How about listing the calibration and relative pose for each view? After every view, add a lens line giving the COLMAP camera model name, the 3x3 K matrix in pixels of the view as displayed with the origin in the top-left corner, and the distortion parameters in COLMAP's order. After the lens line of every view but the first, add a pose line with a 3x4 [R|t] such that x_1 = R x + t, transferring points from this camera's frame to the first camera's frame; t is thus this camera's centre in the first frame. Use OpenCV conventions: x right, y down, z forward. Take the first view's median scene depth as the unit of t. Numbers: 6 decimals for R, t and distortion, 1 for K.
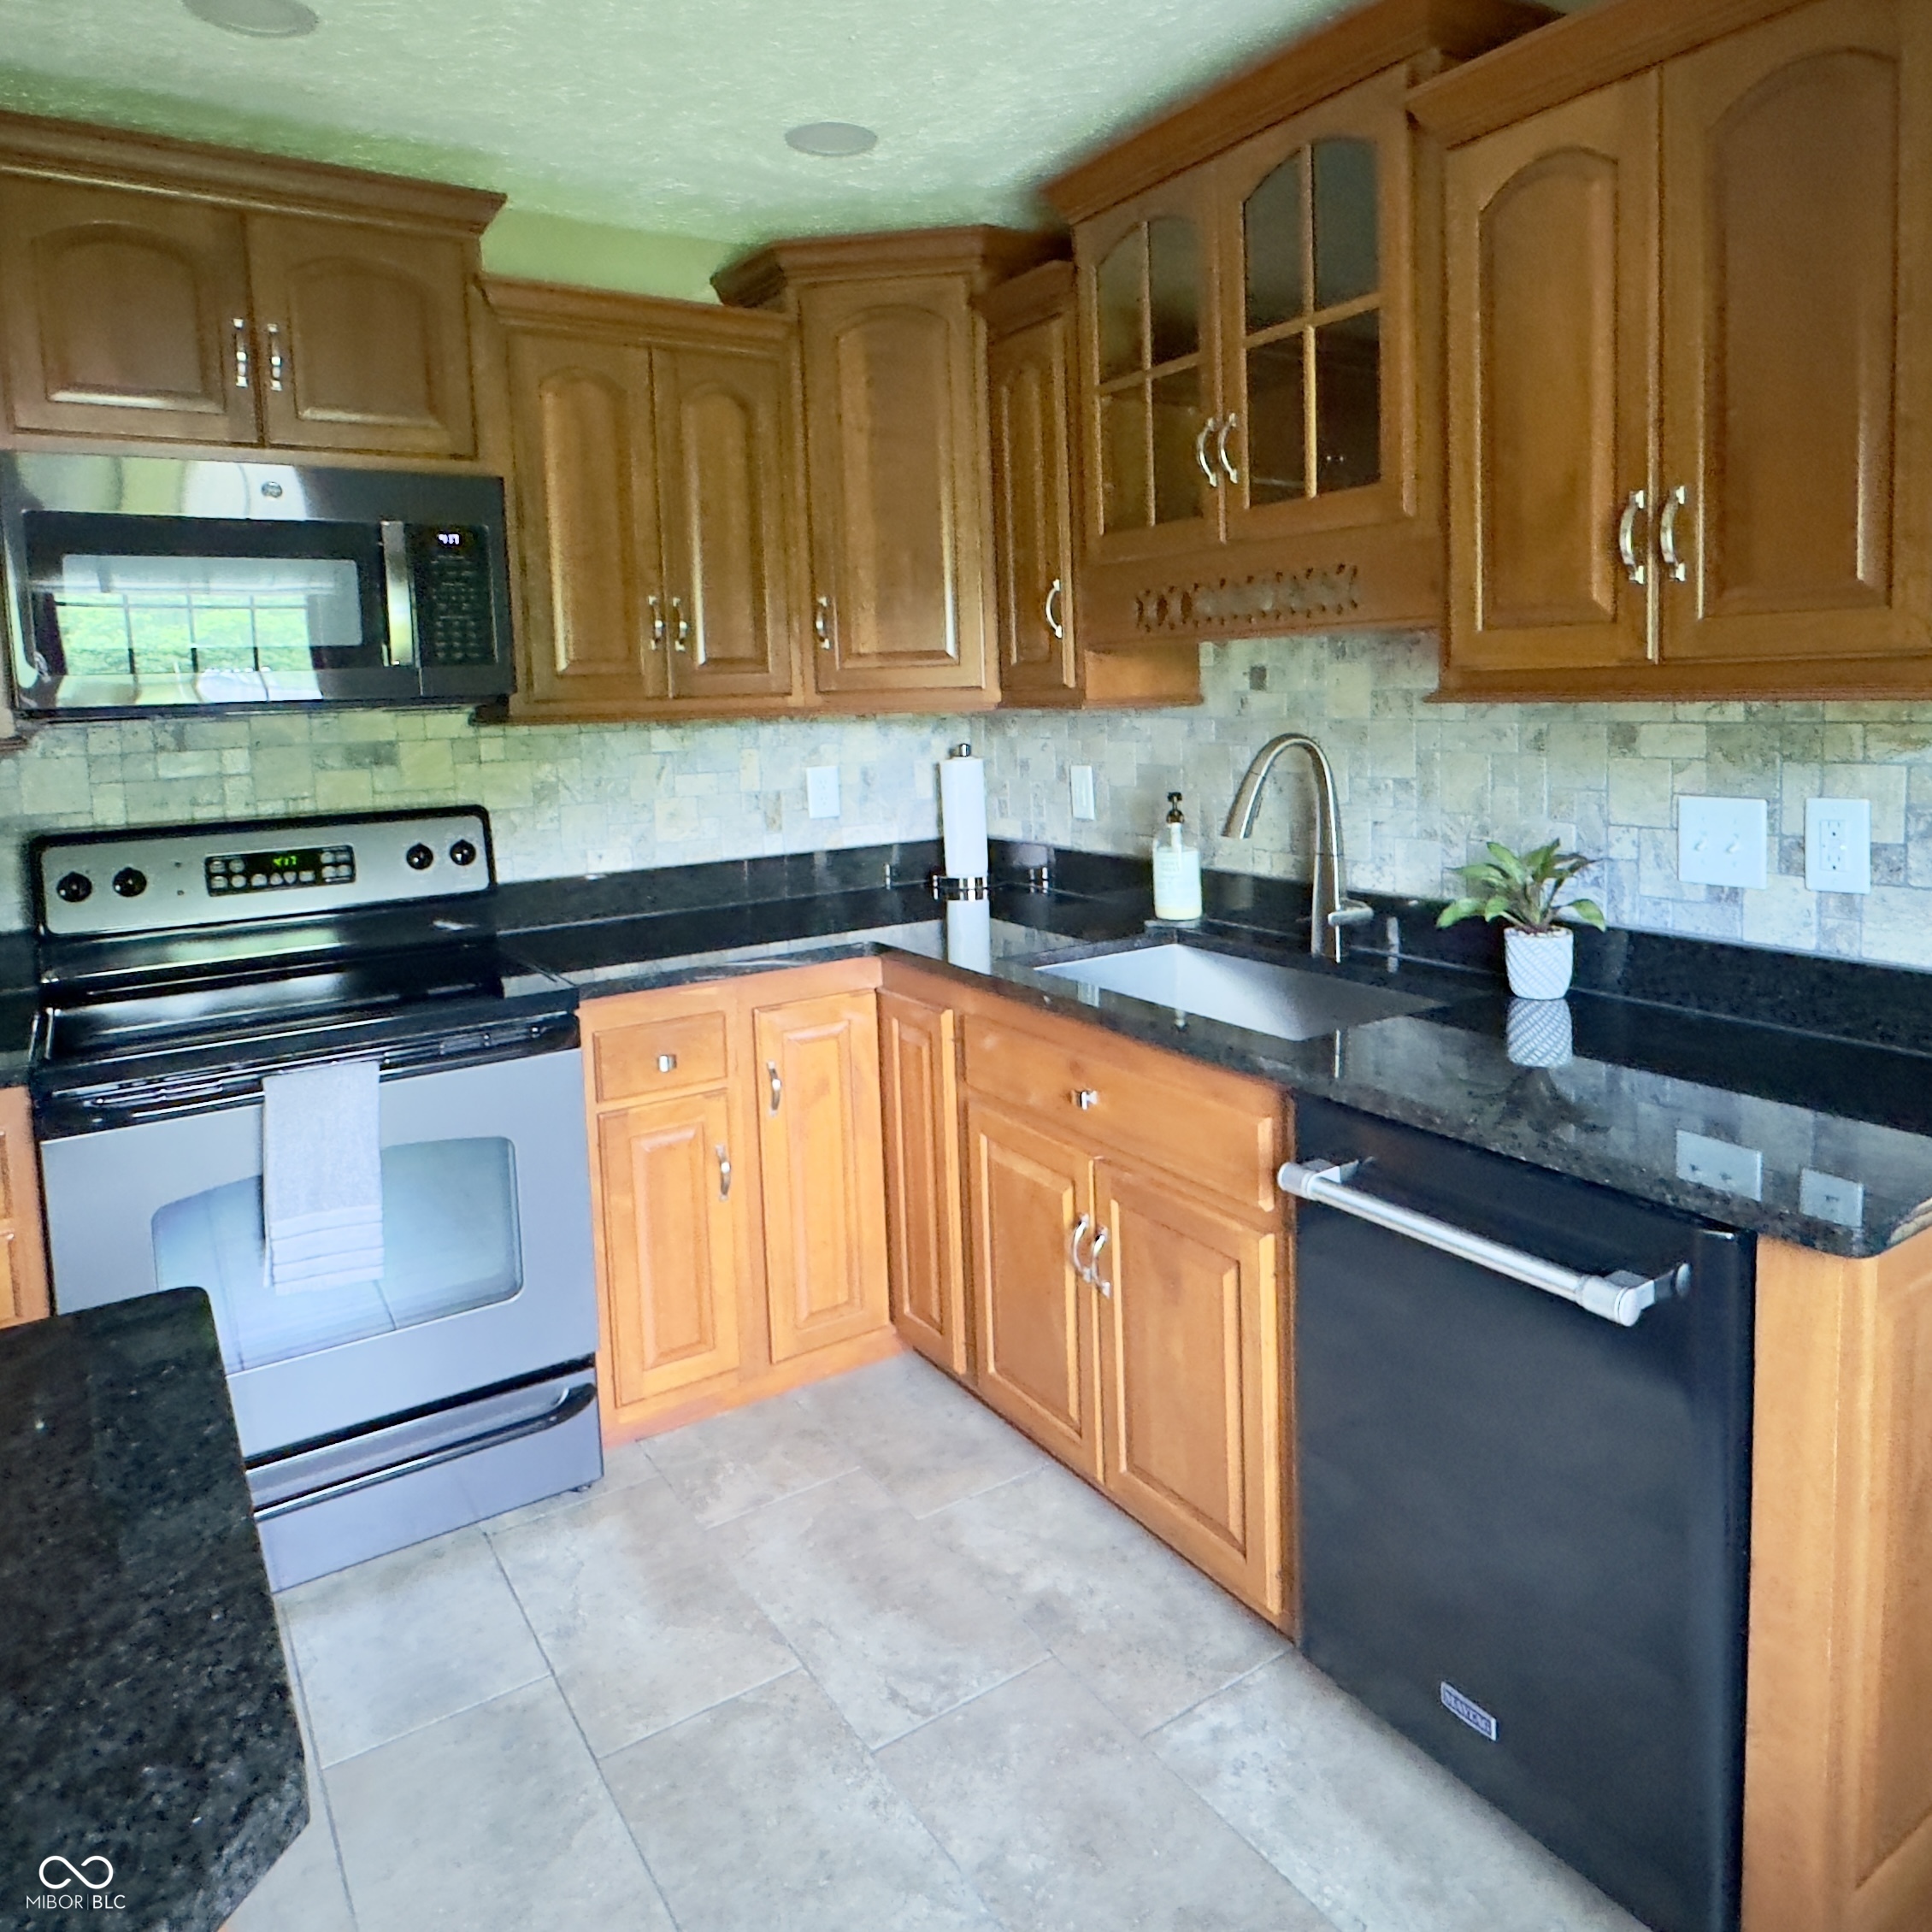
lens RADIAL K [[1433.5, 0, 968.1], [0, 1433.5, 804.5], [0, 0, 1]] dist [-0.004962, -0.000697]
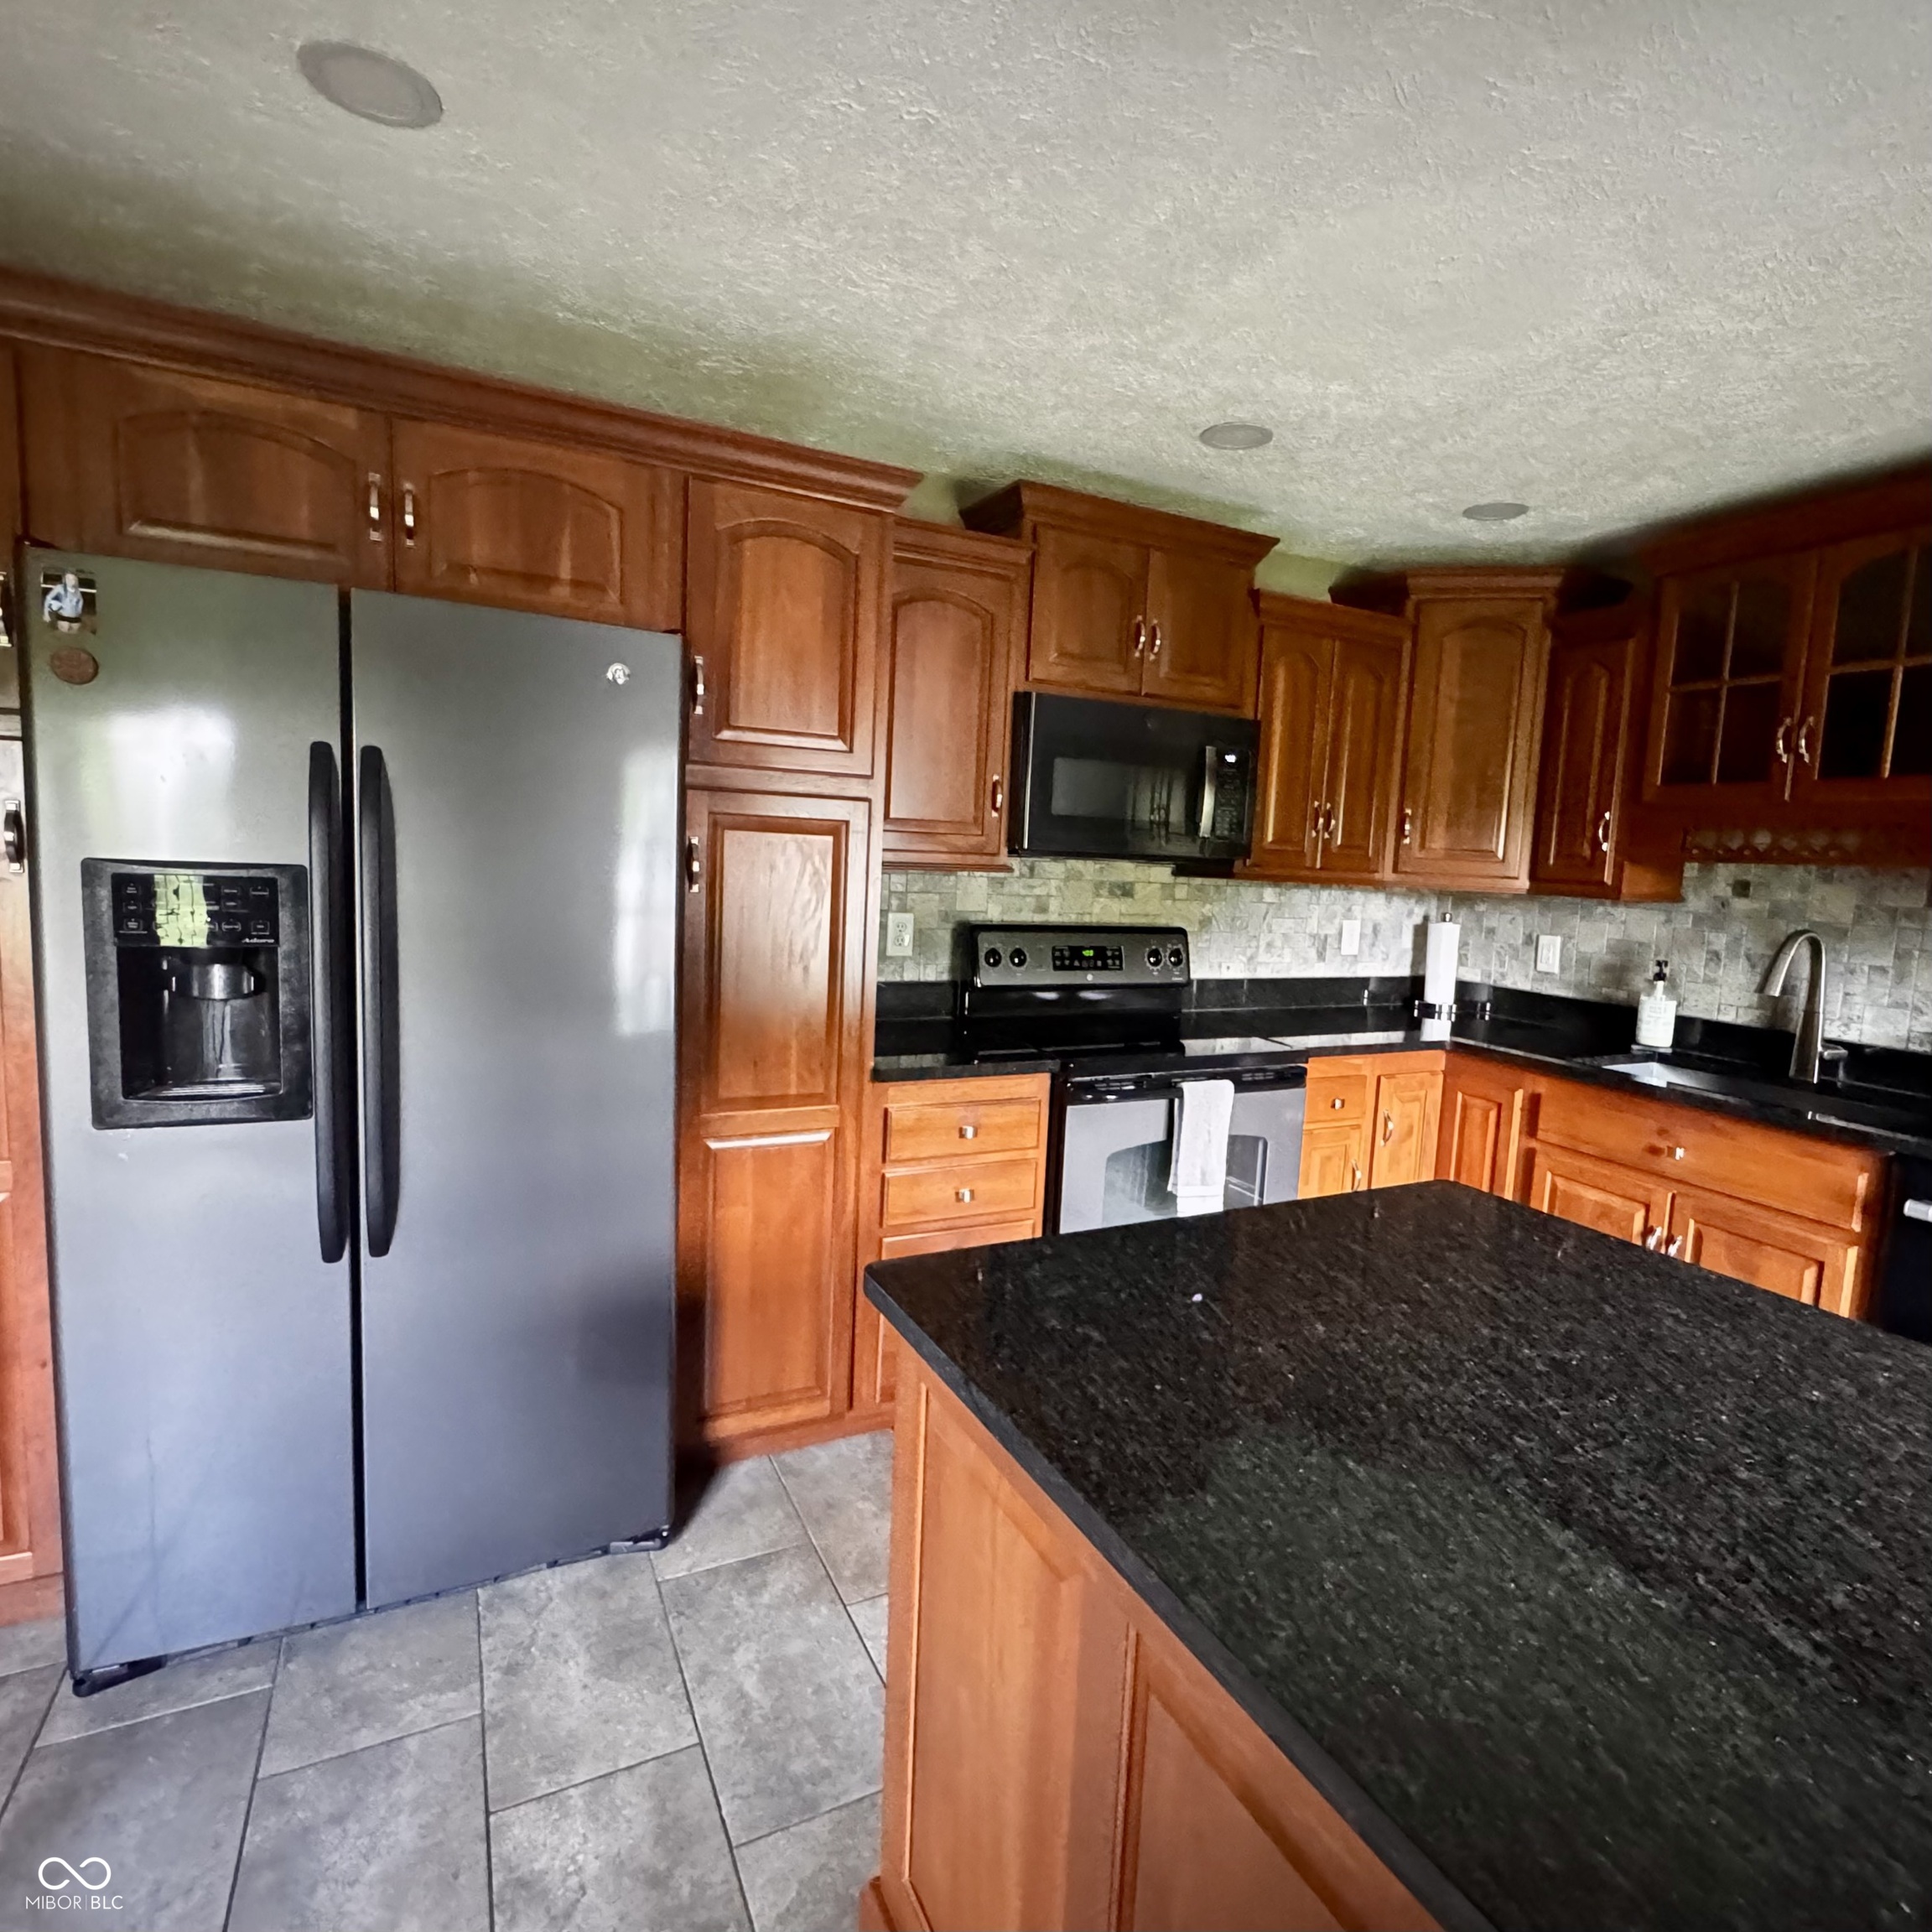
lens RADIAL K [[1096.6, 0, 1000.3], [0, 1096.6, 967.0], [0, 0, 1]] dist [0.001005, 0.001897]
pose [[0.989669, 0.091974, -0.109979, -0.427475], [-0.089706, 0.995644, 0.025411, 0.032148], [0.111837, -0.015283, 0.993609, -0.212332]]
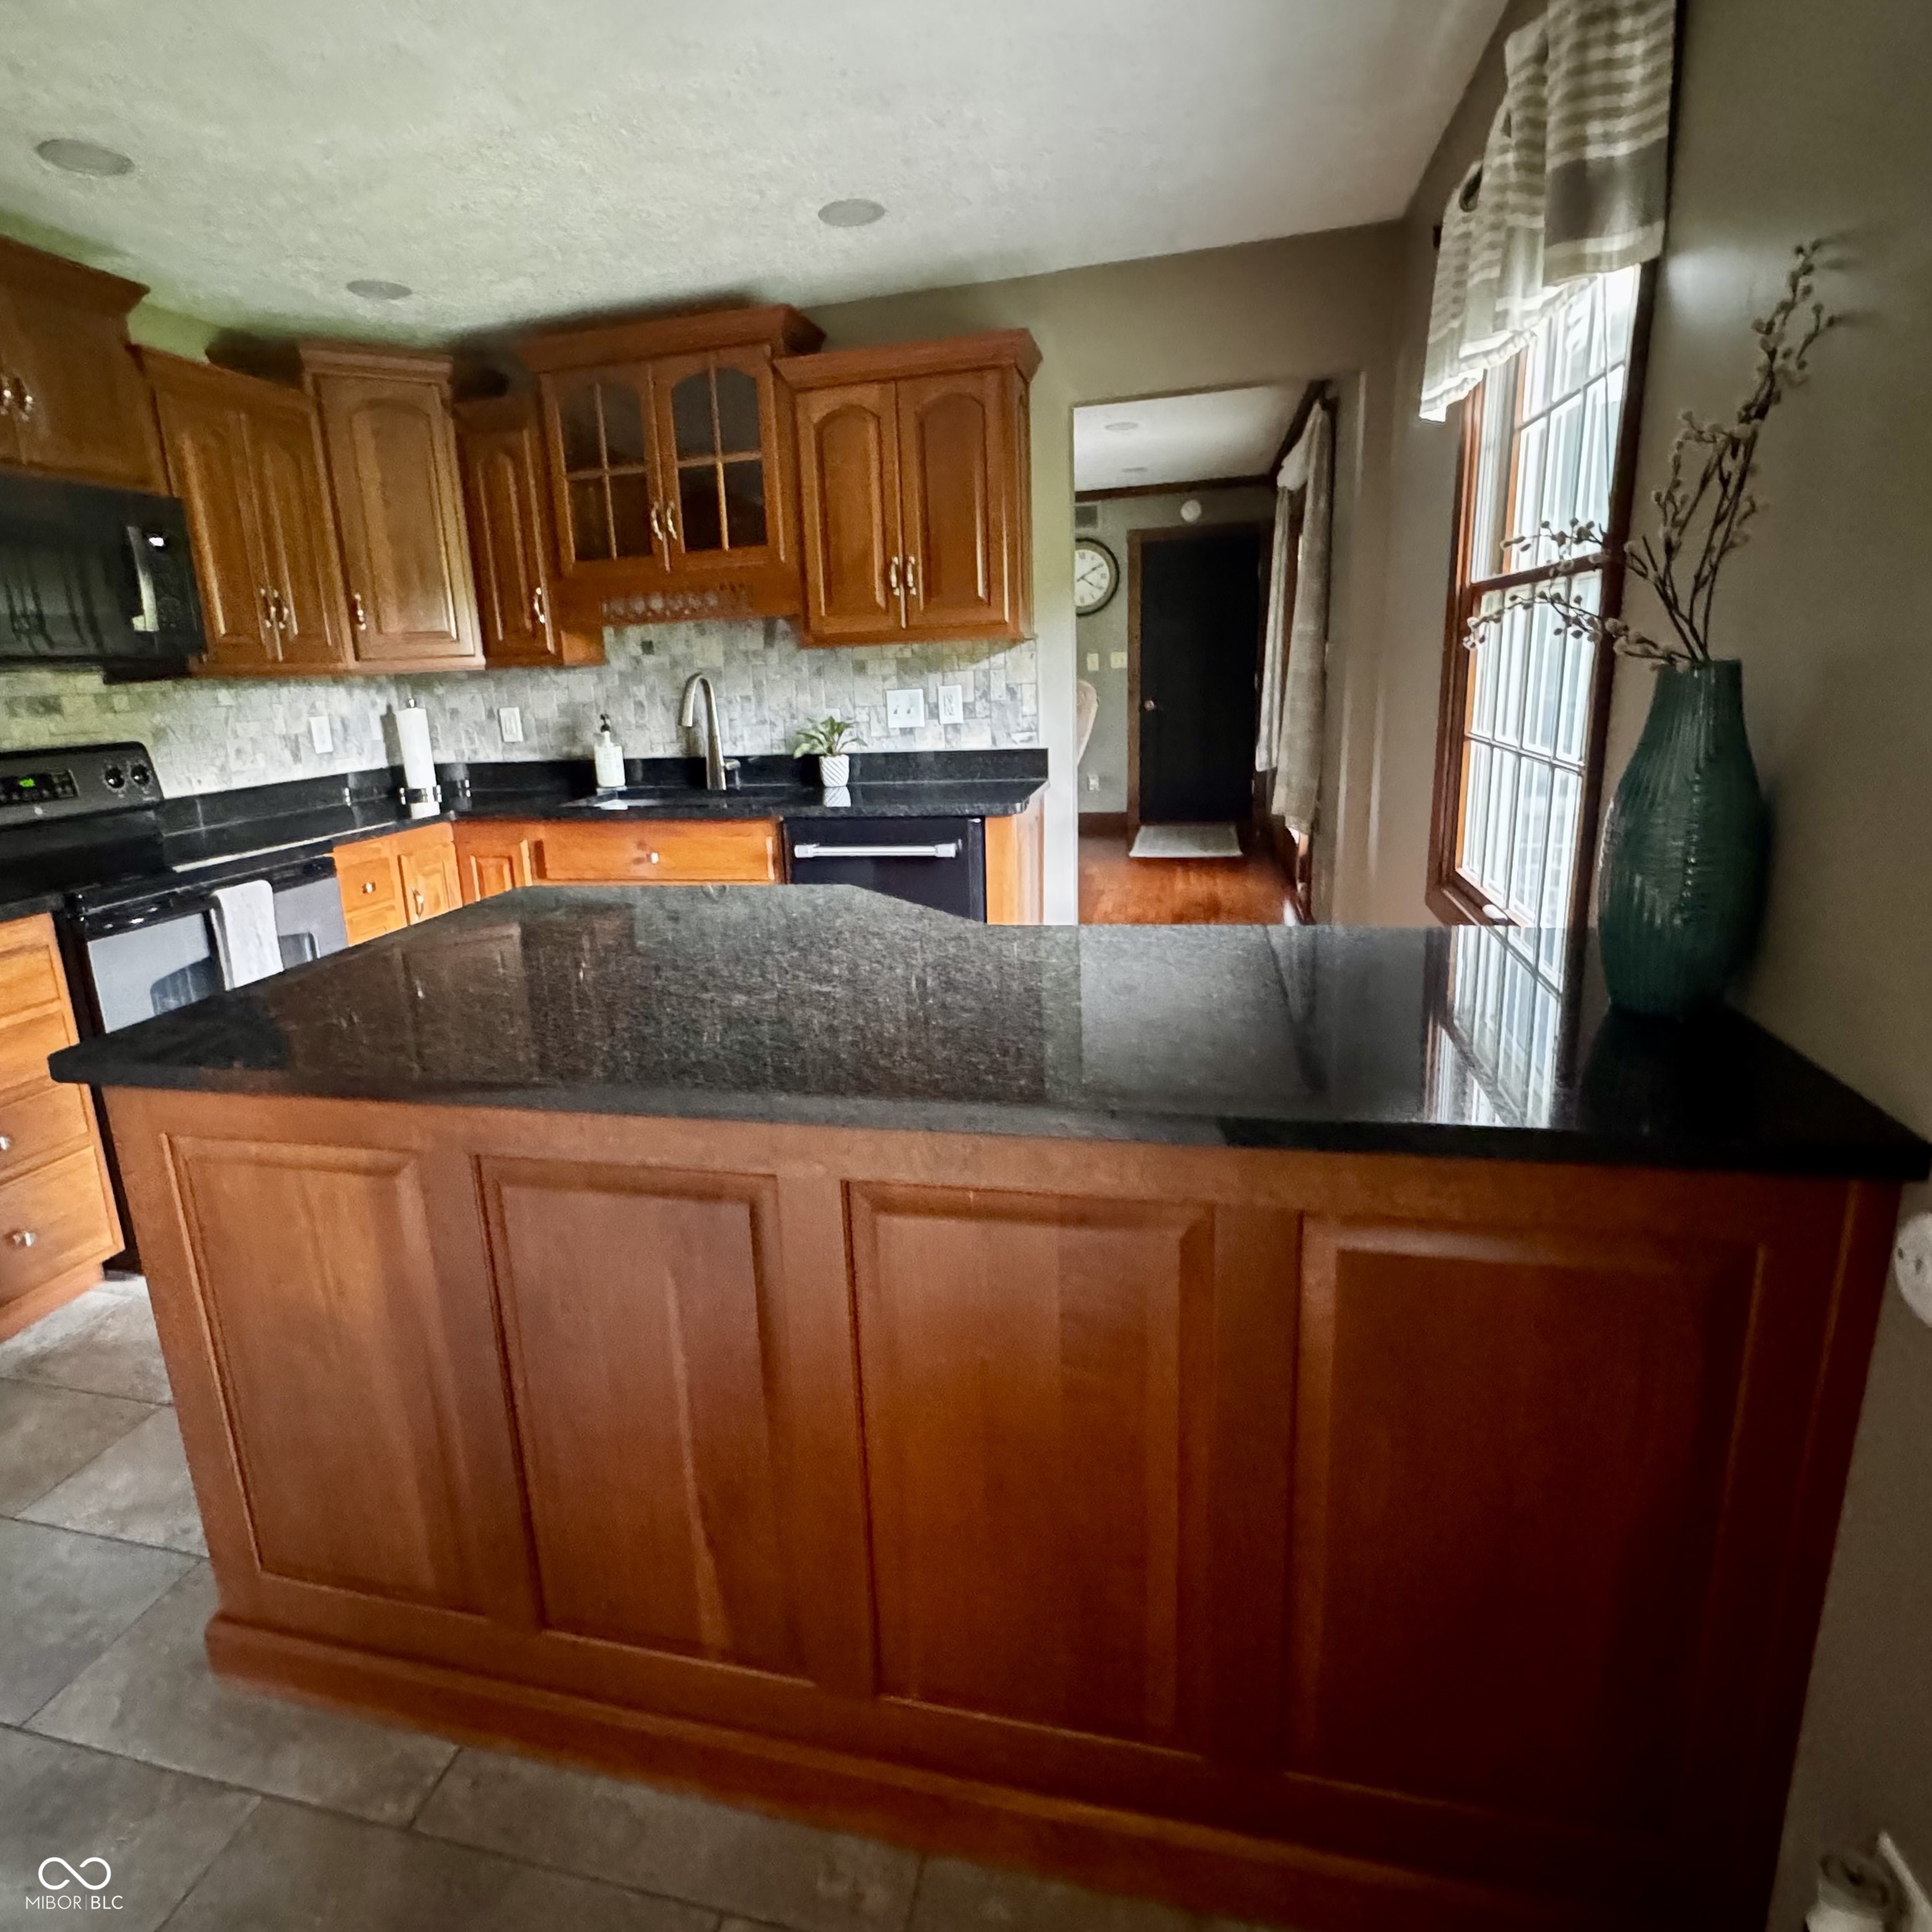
lens RADIAL K [[1133.6, 0, 887.3], [0, 1133.6, 936.2], [0, 0, 1]] dist [-0.000308, 0.000761]
pose [[0.760237, -0.156576, 0.630494, -0.542306], [0.076651, 0.985361, 0.152279, 0.078973], [-0.645107, -0.067440, 0.761110, -0.326975]]
